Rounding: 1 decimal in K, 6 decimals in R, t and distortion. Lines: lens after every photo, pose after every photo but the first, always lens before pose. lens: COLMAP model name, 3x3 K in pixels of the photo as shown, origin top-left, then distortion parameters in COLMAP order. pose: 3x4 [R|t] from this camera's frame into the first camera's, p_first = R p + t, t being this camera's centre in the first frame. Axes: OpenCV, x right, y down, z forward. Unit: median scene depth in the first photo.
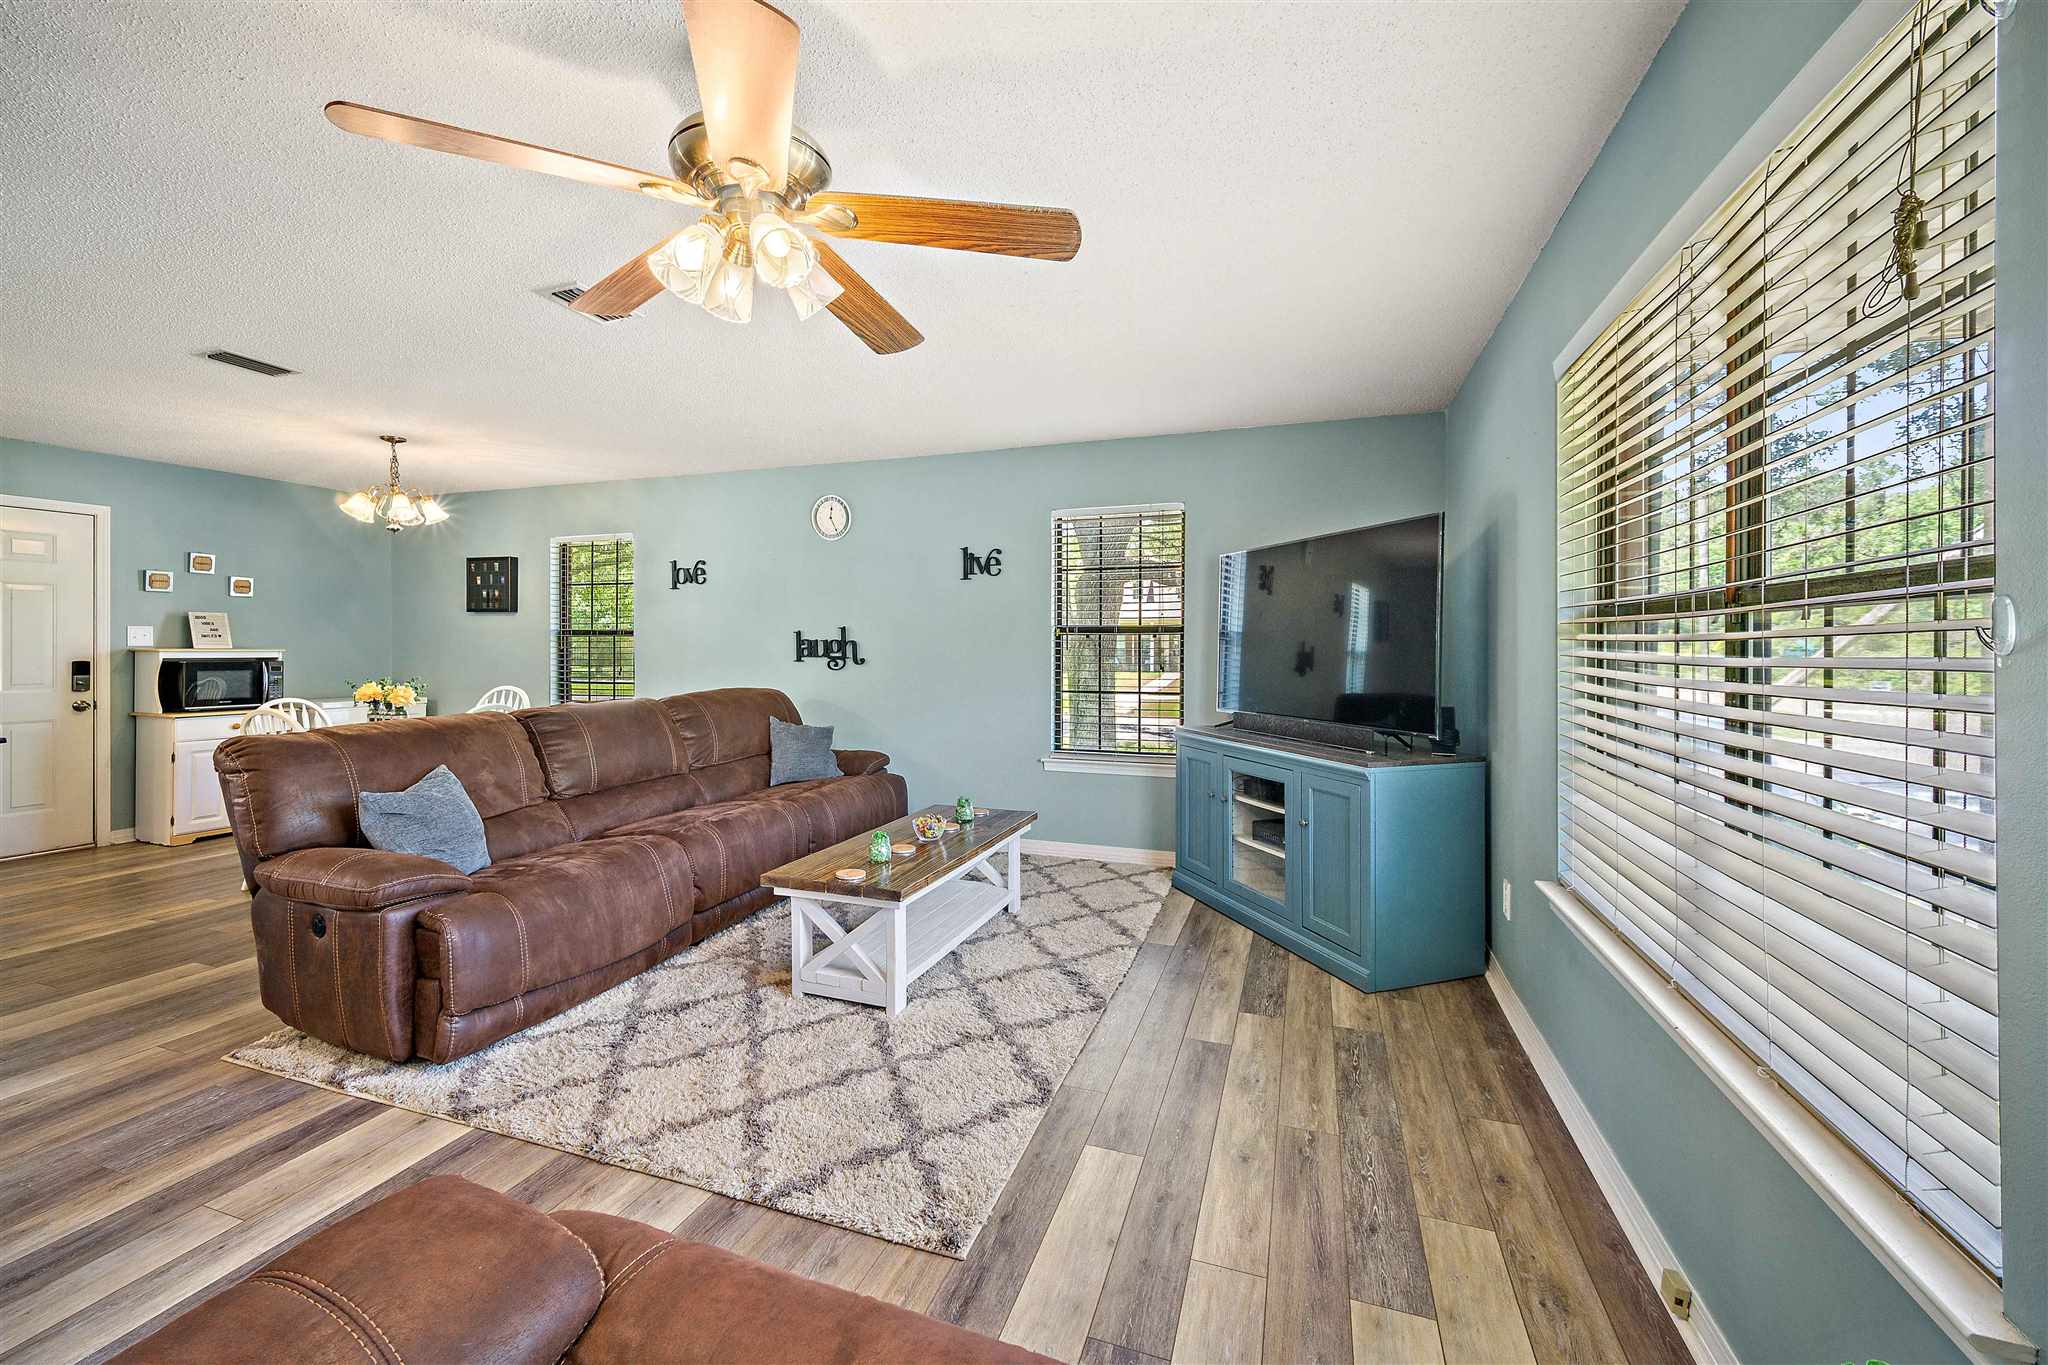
lens RADIAL K [[815.3, 0, 1017.6], [0, 815.3, 650.5], [0, 0, 1]] dist [0.010180, -0.001330]
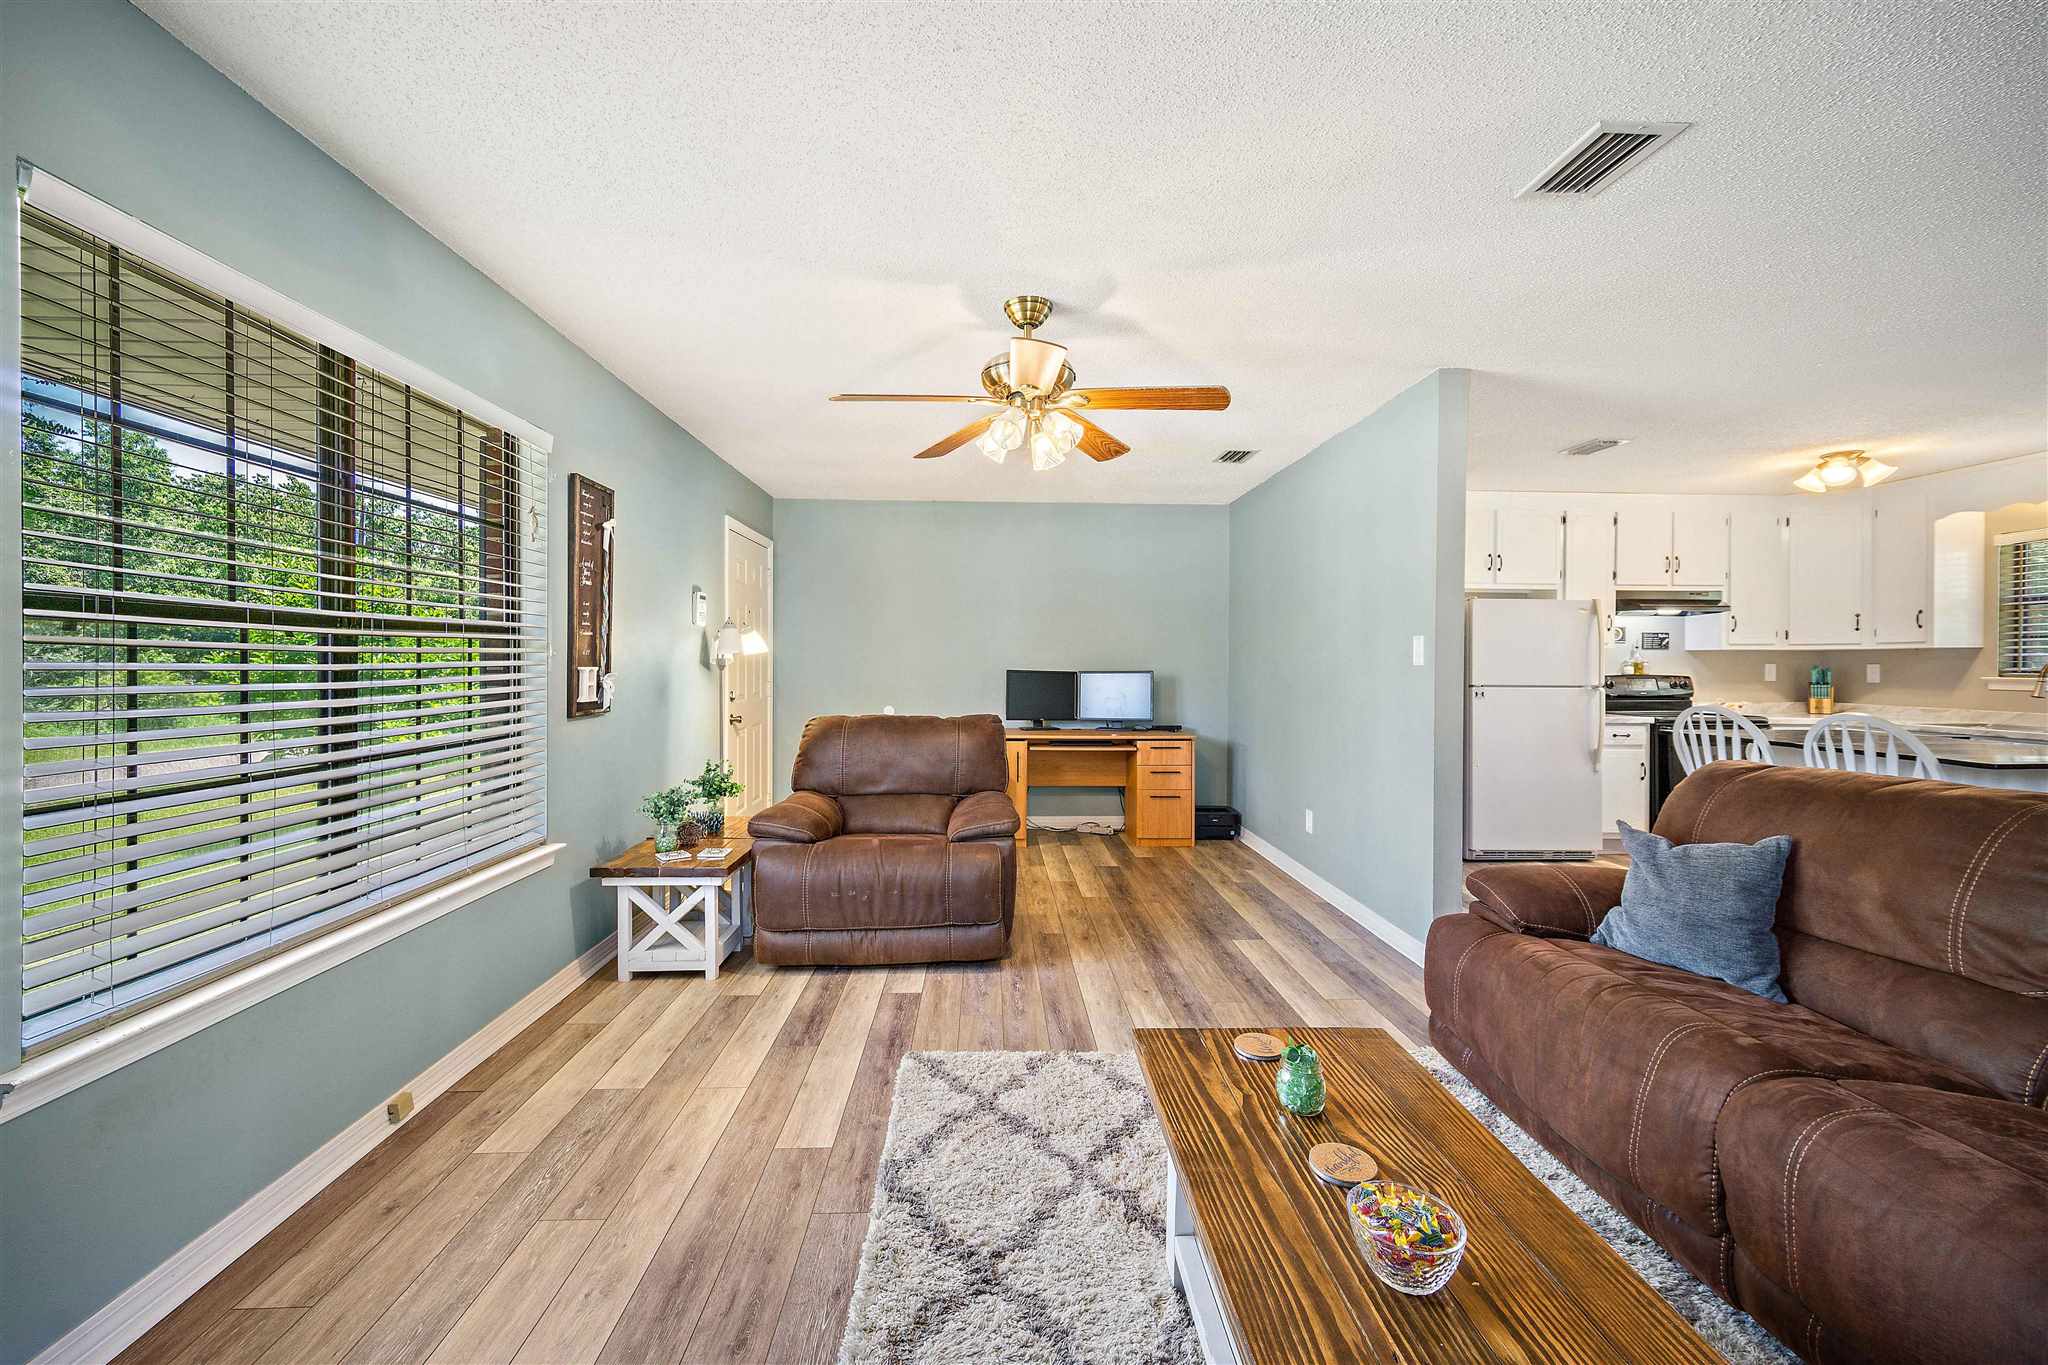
lens RADIAL K [[815.3, 0, 1016.9], [0, 815.3, 669.3], [0, 0, 1]] dist [0.010180, -0.001330]
pose [[-0.928379, -0.003763, -0.371616, 0.181025], [-0.010044, 0.999838, 0.014968, -0.009538], [0.371500, 0.017629, -0.928266, 1.463140]]
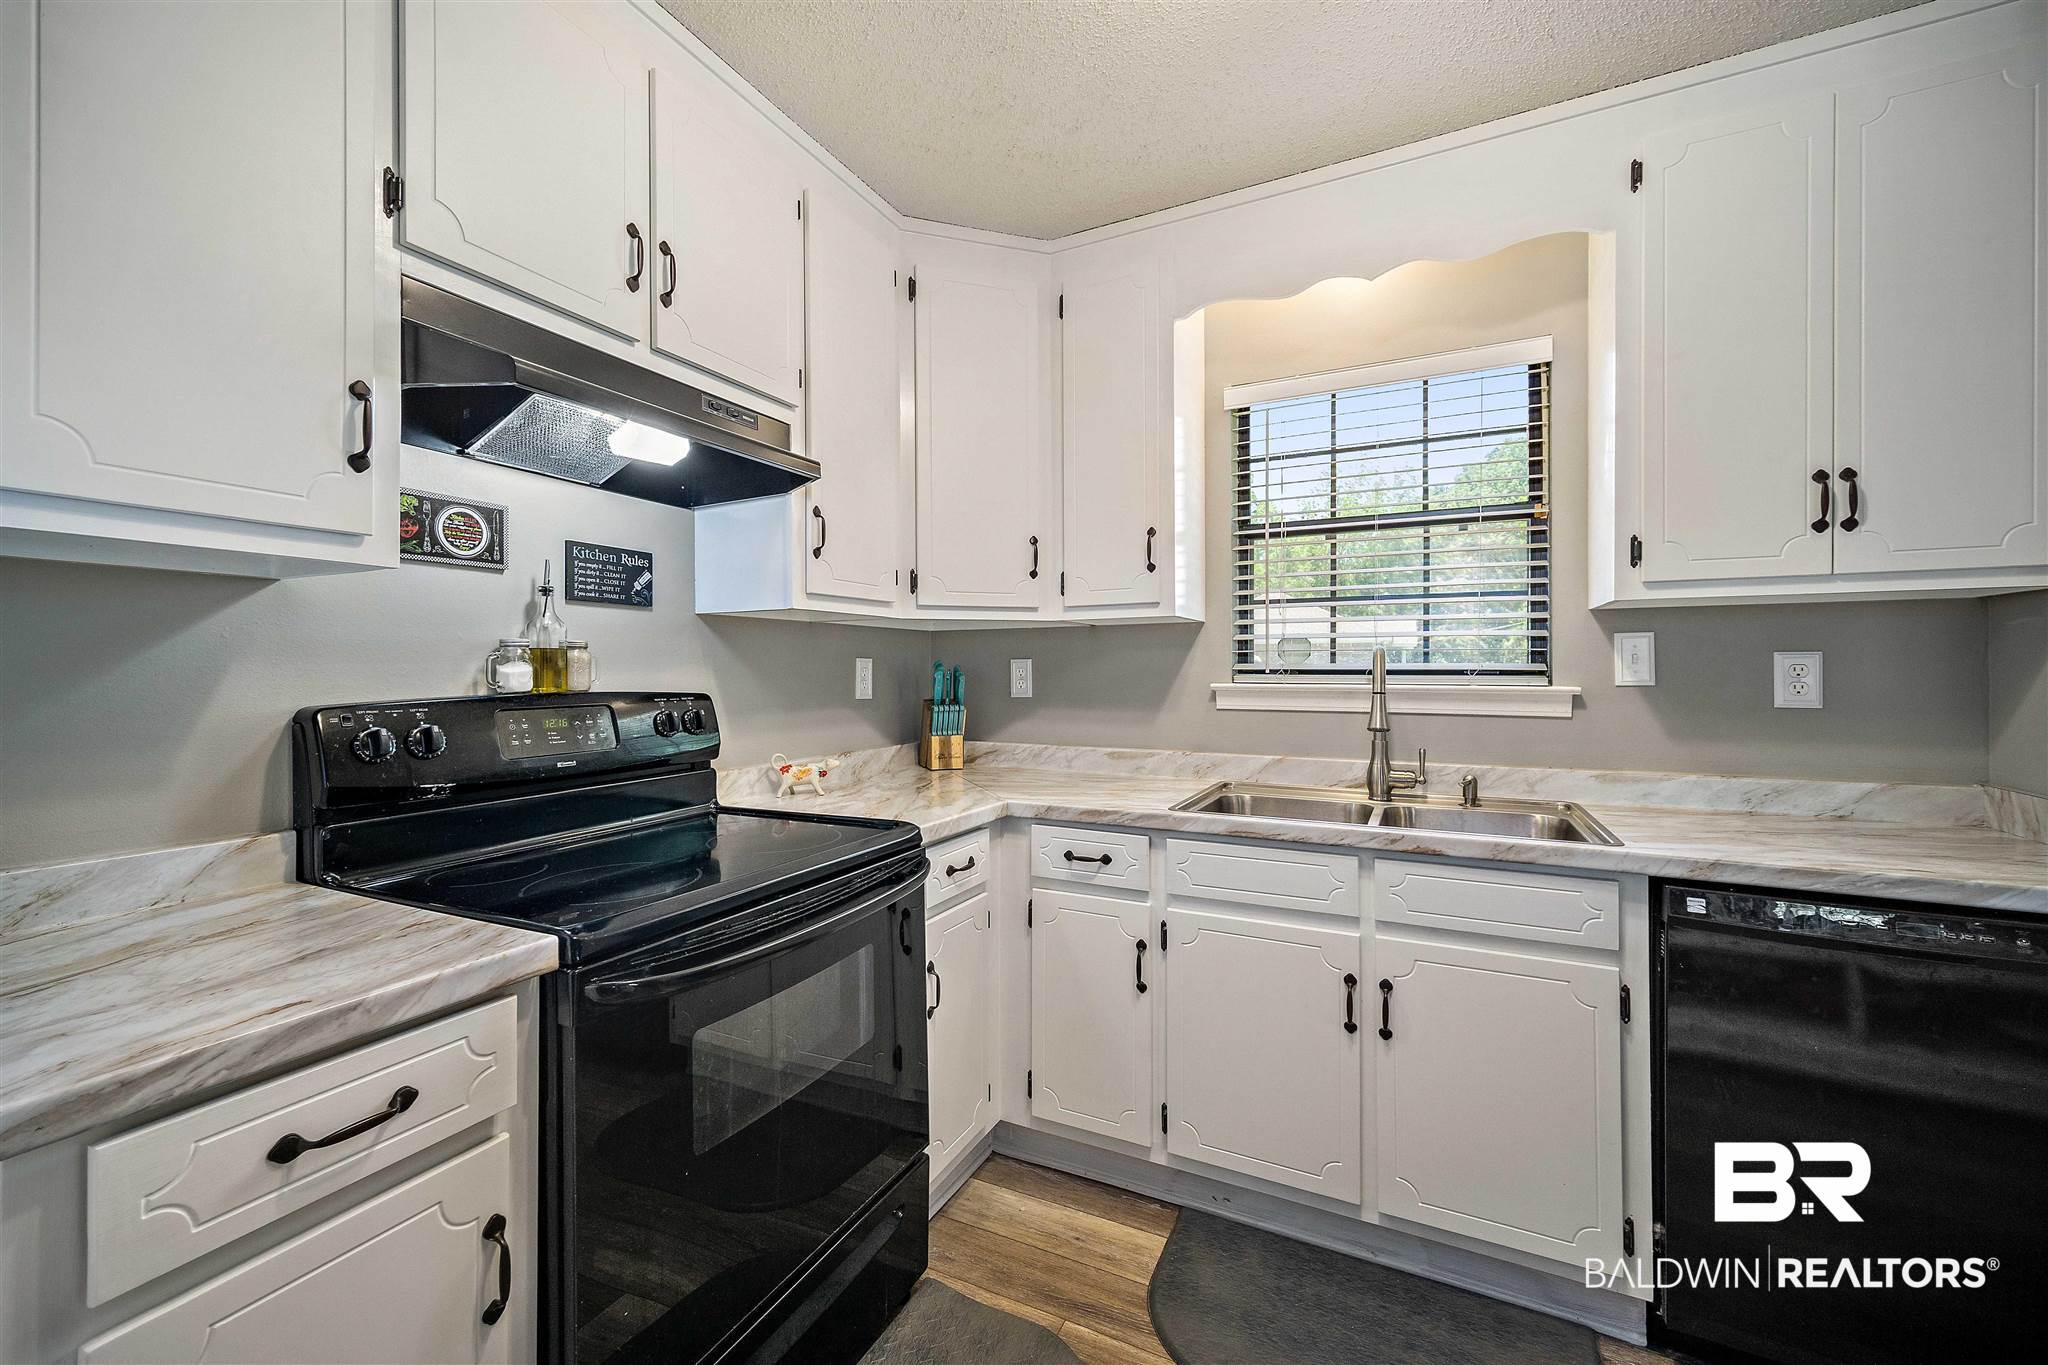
lens RADIAL K [[815.3, 0, 1020.4], [0, 815.3, 666.0], [0, 0, 1]] dist [0.010180, -0.001330]
pose [[-0.123206, -0.008313, -0.992346, -1.560230], [-0.005523, 0.999955, -0.007691, 0.003353], [0.992366, 0.004534, -0.123246, 0.492974]]
